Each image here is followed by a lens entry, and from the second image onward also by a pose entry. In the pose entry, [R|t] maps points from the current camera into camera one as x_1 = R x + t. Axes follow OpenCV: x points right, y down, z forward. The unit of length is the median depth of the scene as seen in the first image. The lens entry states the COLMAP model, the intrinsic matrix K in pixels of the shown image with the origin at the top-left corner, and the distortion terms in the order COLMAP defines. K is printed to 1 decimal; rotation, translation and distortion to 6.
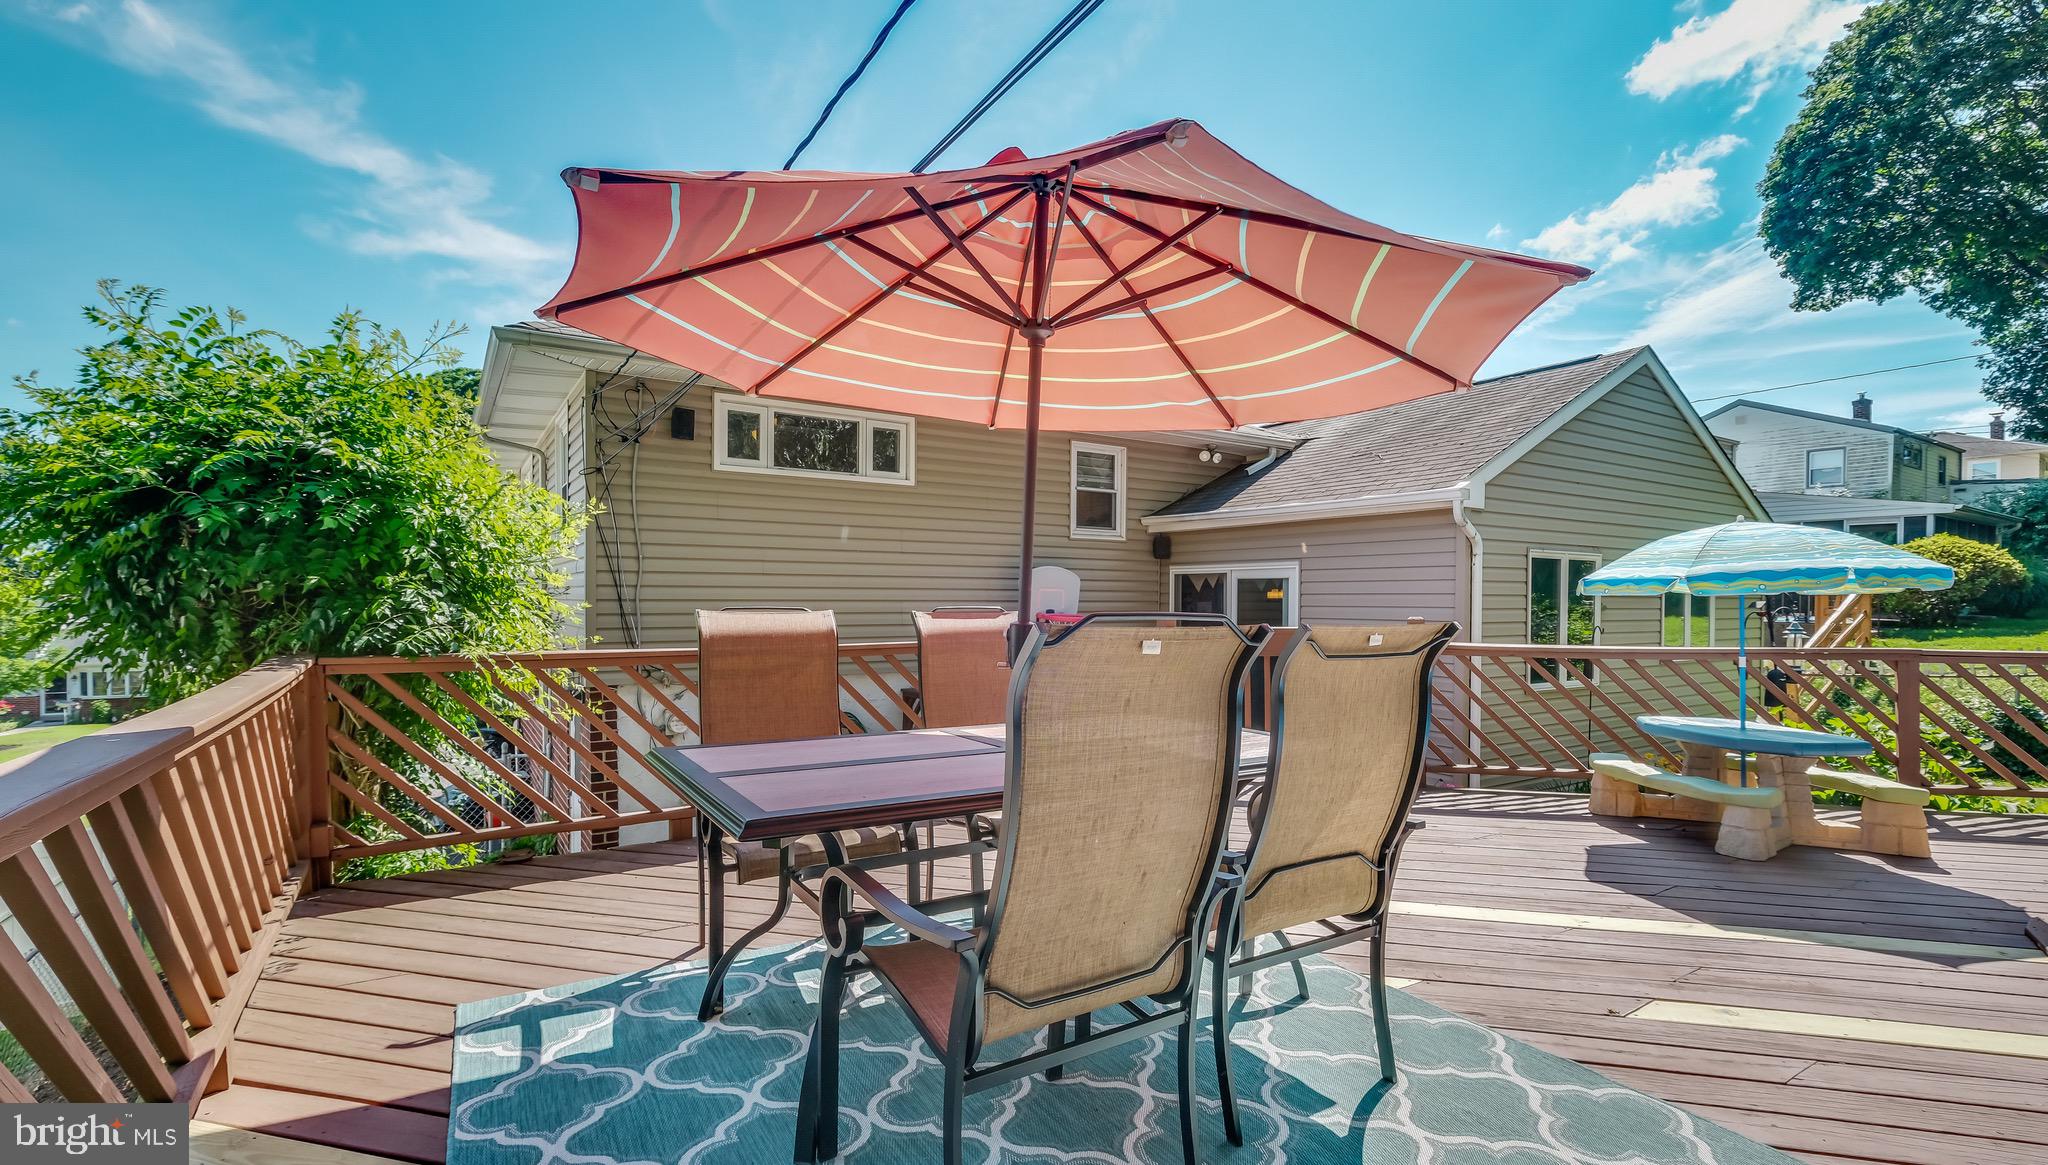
lens RADIAL K [[876.6, 0, 913.1], [0, 876.6, 641.7], [0, 0, 1]] dist [-0.002304, -0.000220]
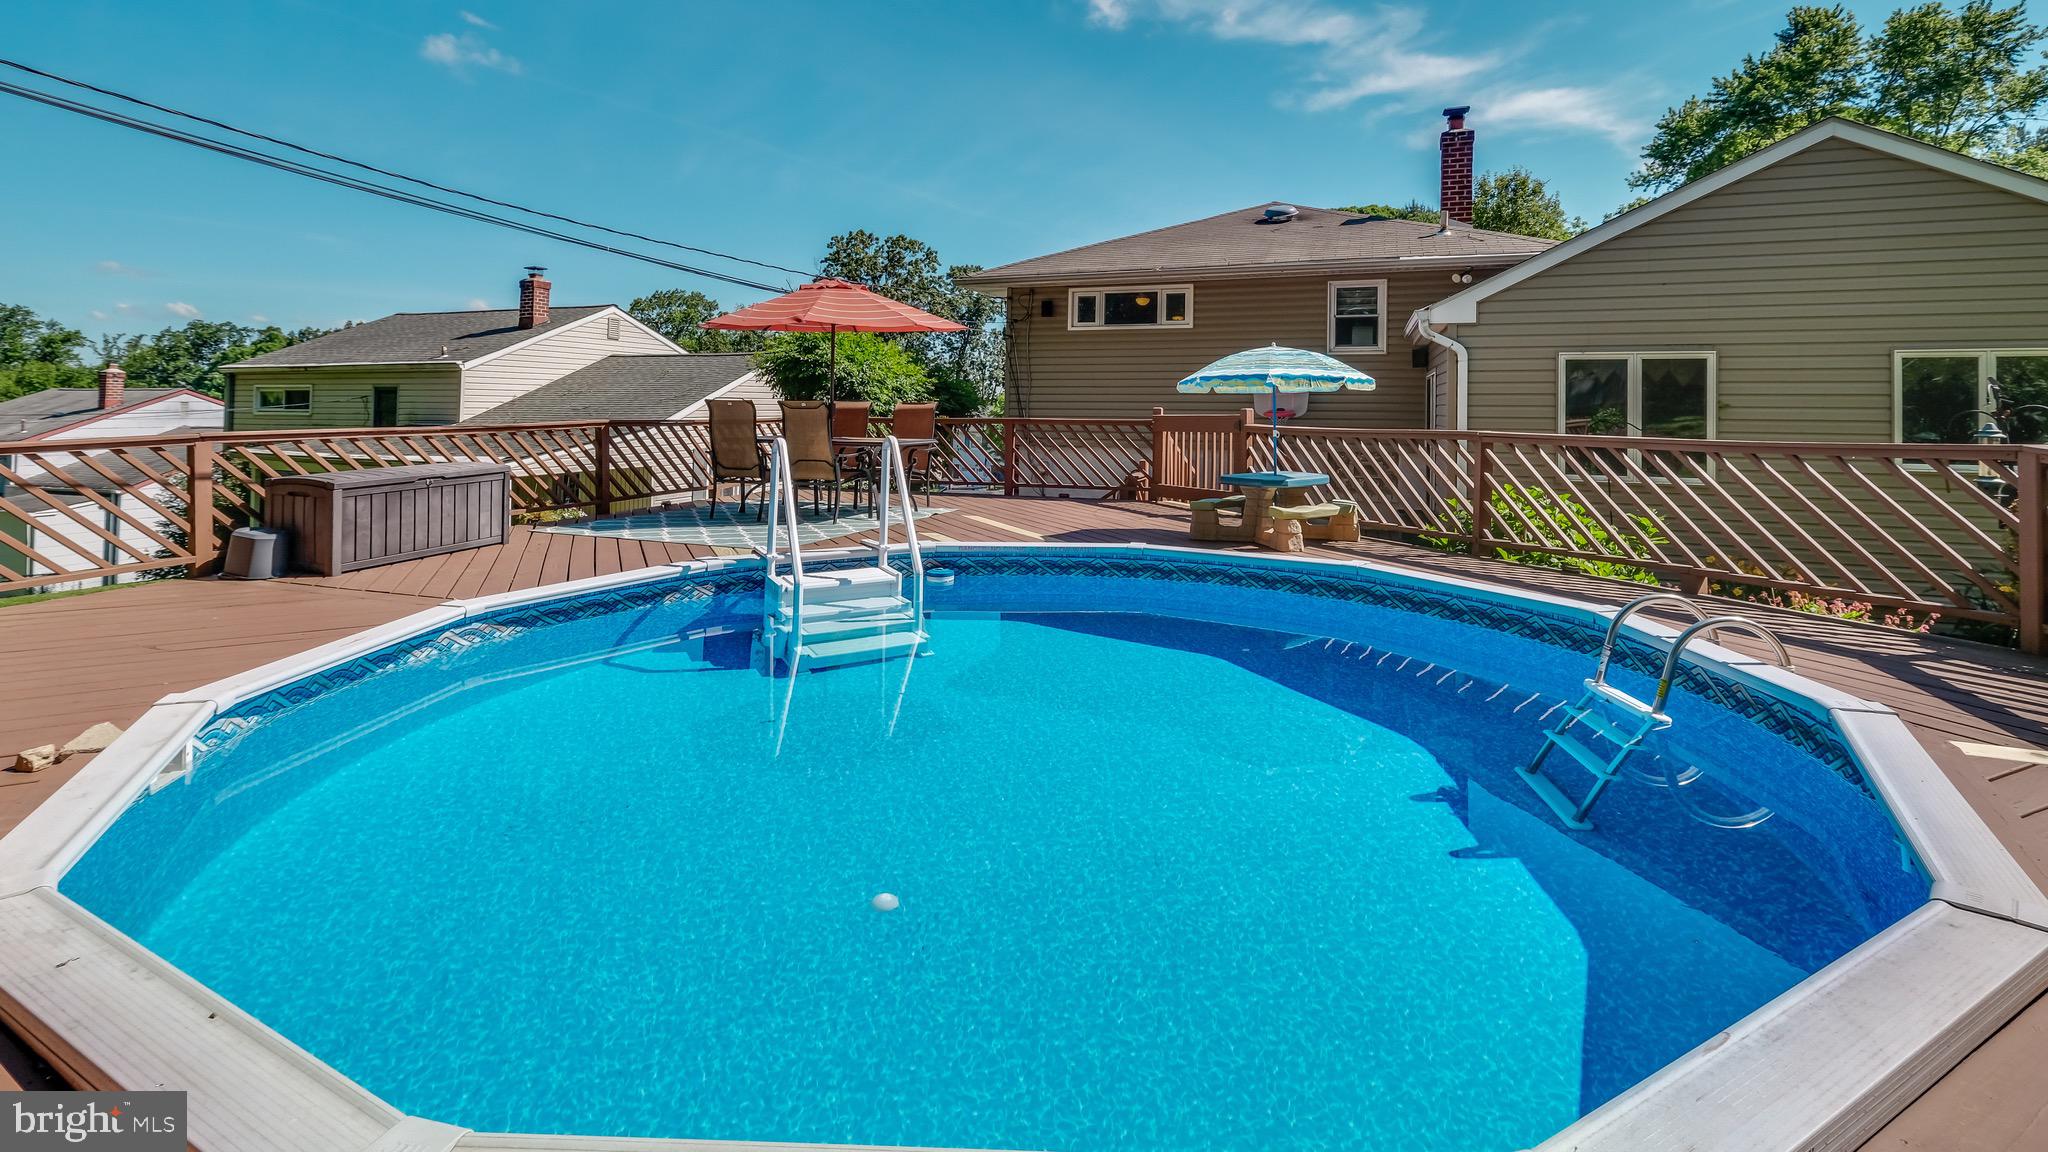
lens RADIAL K [[911.4, 0, 1056.1], [0, 911.4, 381.7], [0, 0, 1]] dist [0.003997, -0.000280]
pose [[0.647506, -0.020574, -0.761782, 0.364917], [-0.041116, 0.997236, -0.061881, 0.008982], [0.760950, 0.071390, 0.644871, -0.072122]]
